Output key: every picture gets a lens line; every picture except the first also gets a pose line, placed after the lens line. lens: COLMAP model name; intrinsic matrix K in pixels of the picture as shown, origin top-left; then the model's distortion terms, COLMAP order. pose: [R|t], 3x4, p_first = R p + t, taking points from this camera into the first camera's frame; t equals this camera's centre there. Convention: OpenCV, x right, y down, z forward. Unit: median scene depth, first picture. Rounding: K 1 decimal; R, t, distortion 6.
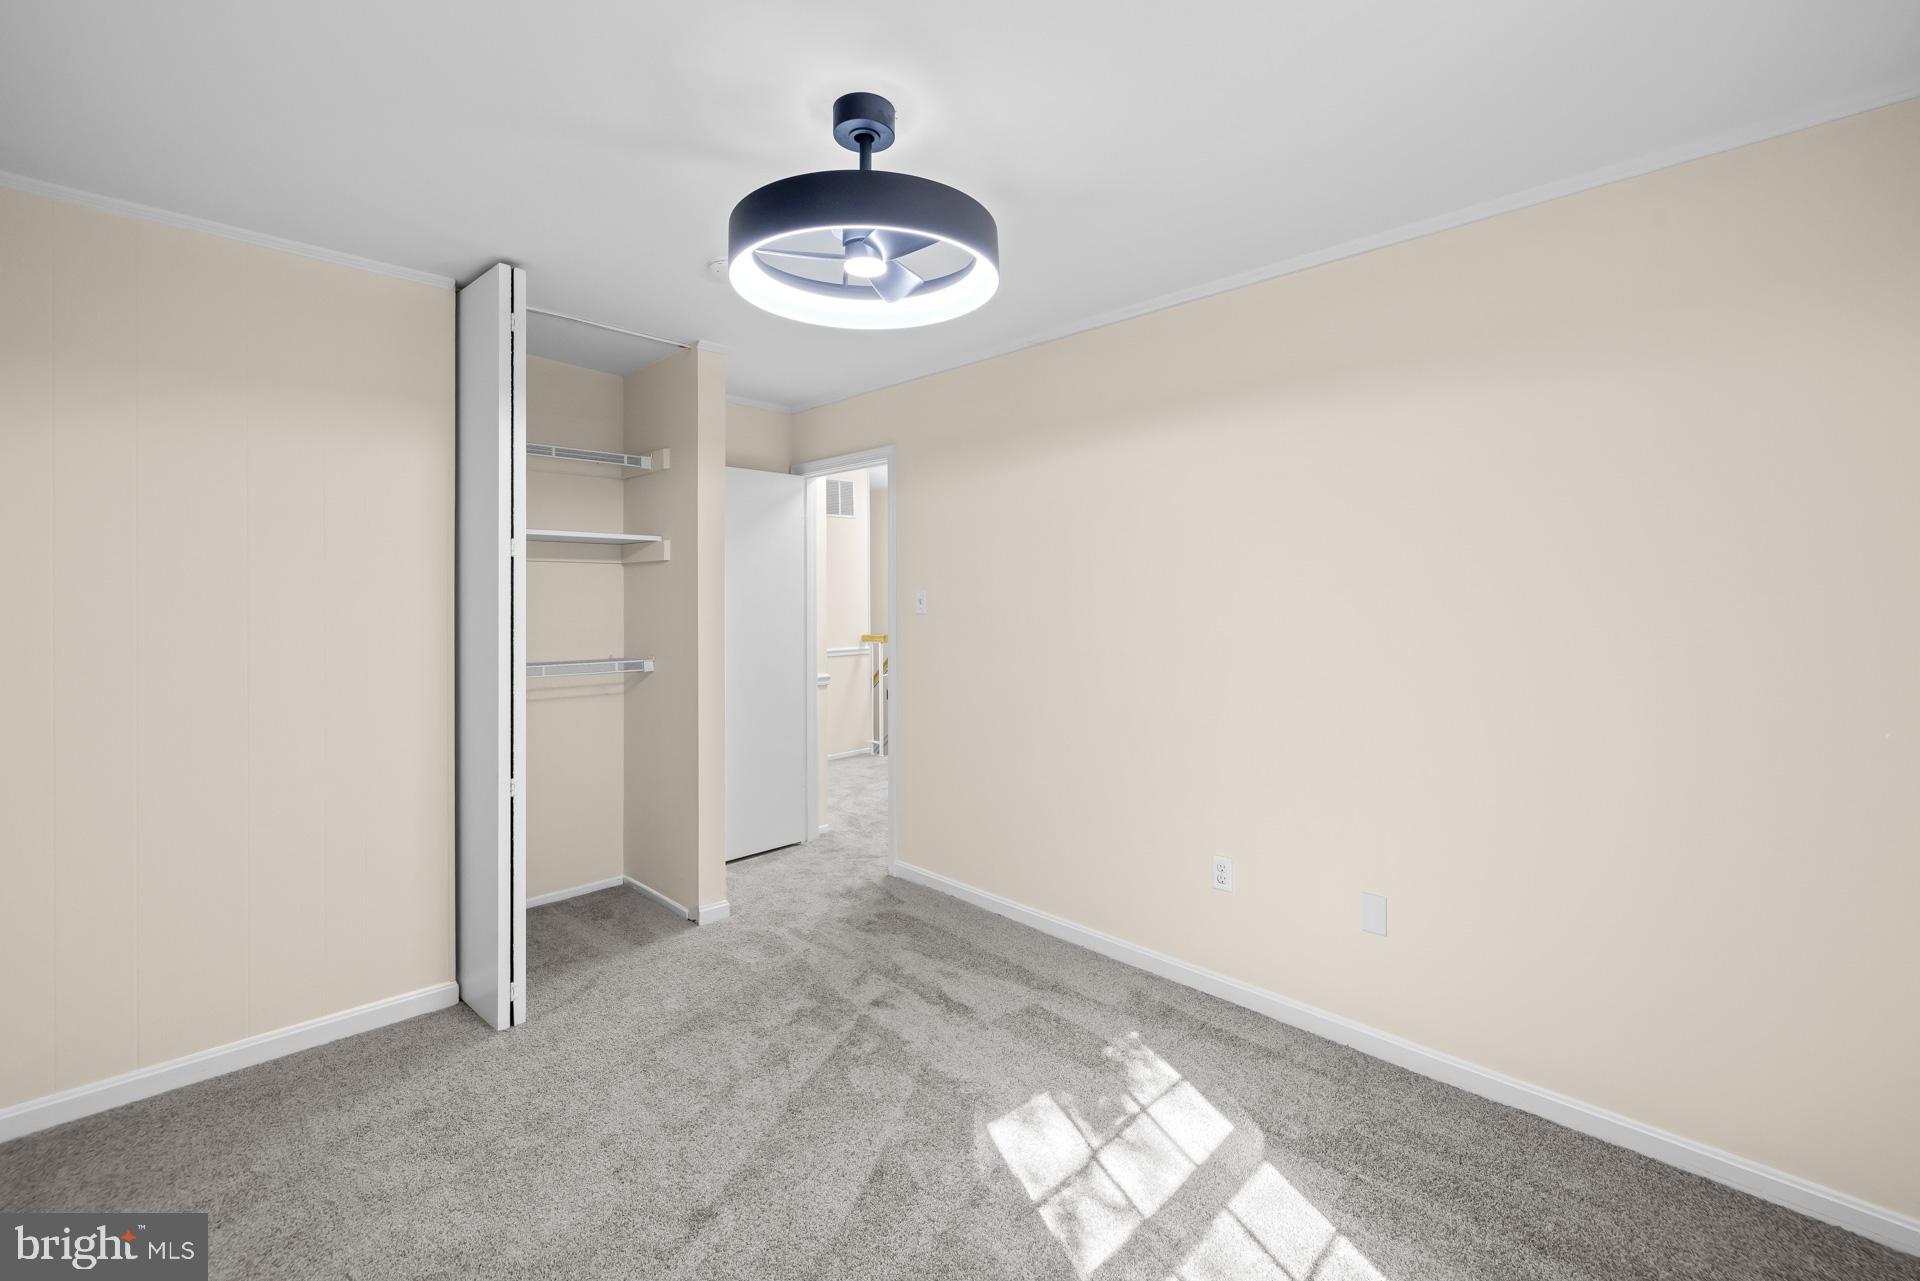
lens RADIAL K [[833.9, 0, 957.3], [0, 833.9, 606.9], [0, 0, 1]] dist [0.000009, 0.000526]
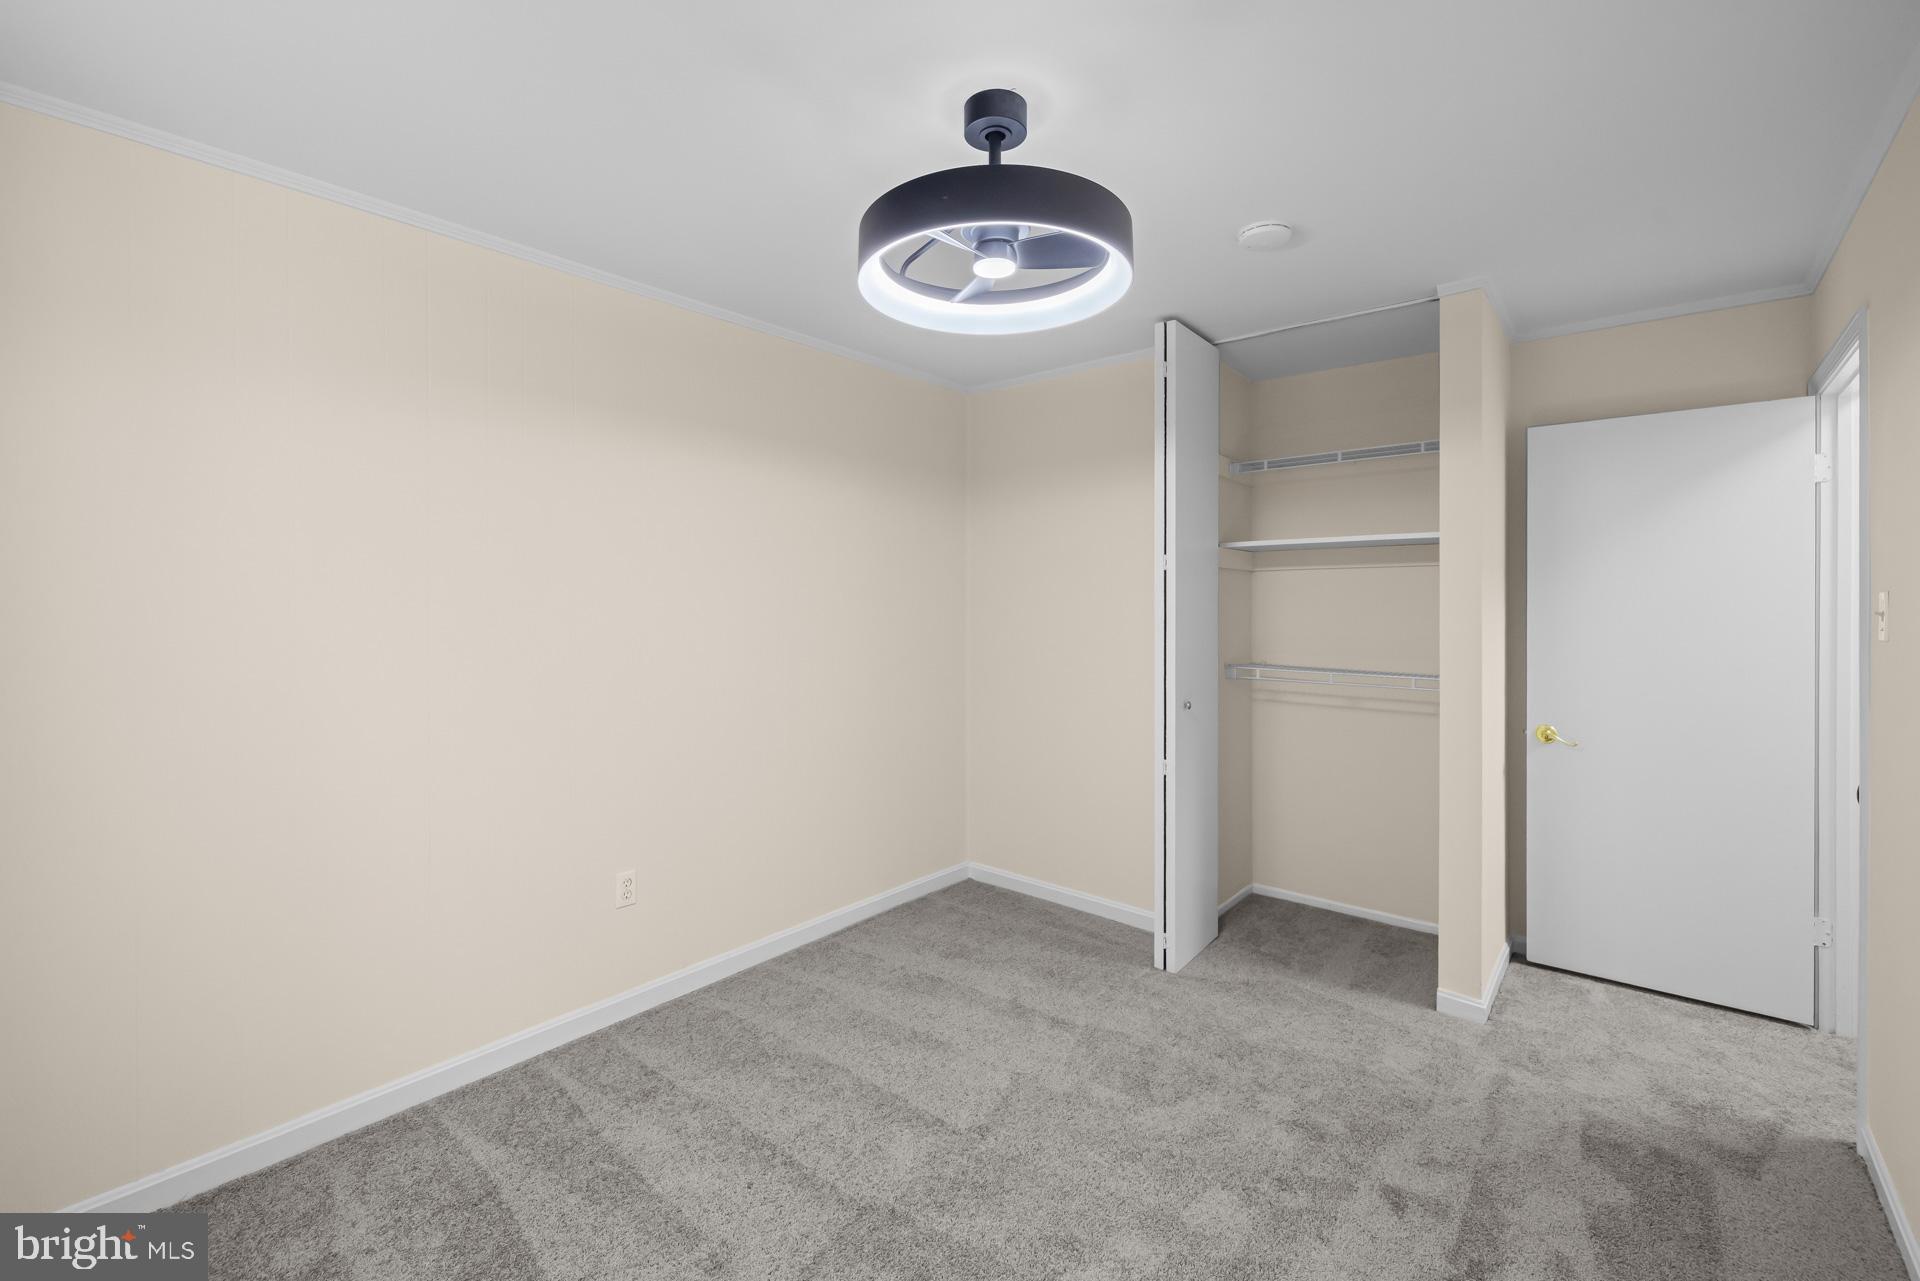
lens RADIAL K [[833.9, 0, 957.3], [0, 833.9, 606.9], [0, 0, 1]] dist [0.000009, 0.000526]
pose [[0.056752, 0.009152, -0.998346, 0.498236], [-0.012450, 0.999887, 0.008458, -0.011024], [0.998311, 0.011950, 0.056860, 0.516935]]
